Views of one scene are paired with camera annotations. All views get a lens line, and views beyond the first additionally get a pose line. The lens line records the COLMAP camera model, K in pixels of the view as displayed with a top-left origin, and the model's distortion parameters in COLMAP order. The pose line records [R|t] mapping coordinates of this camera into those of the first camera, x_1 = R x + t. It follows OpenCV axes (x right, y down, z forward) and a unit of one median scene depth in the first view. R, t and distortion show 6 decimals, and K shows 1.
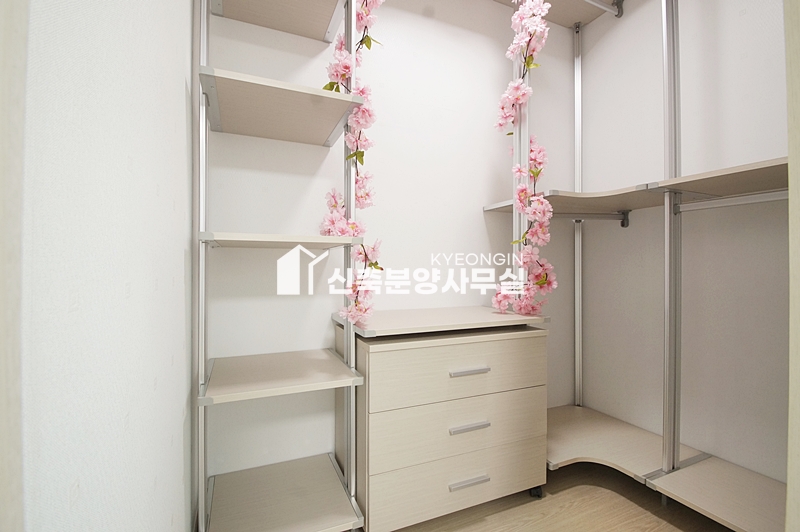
lens RADIAL K [[354.4, 0, 398.6], [0, 354.4, 269.4], [0, 0, 1]] dist [0.000267, 0.000018]
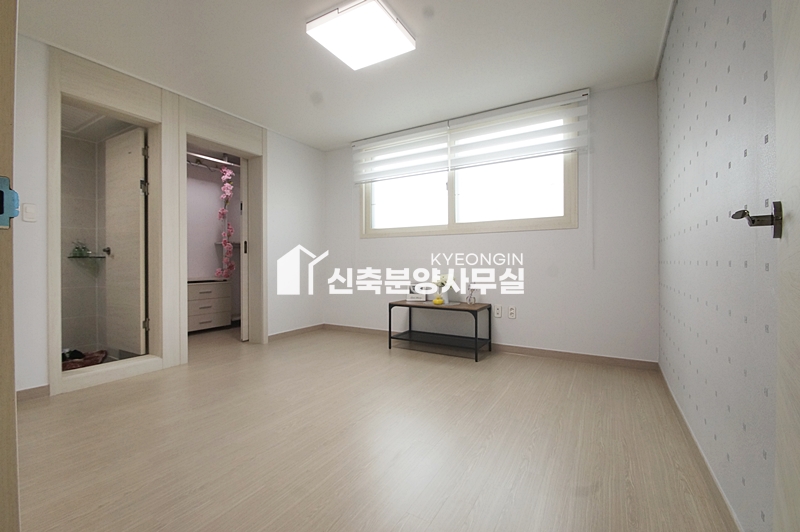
lens RADIAL K [[354.4, 0, 400.4], [0, 354.4, 264.5], [0, 0, 1]] dist [0.000267, 0.000018]
pose [[0.816058, -0.003895, 0.577956, -0.237034], [-0.000690, 0.999970, 0.007713, -0.022582], [-0.577969, -0.006693, 0.816031, -2.716237]]
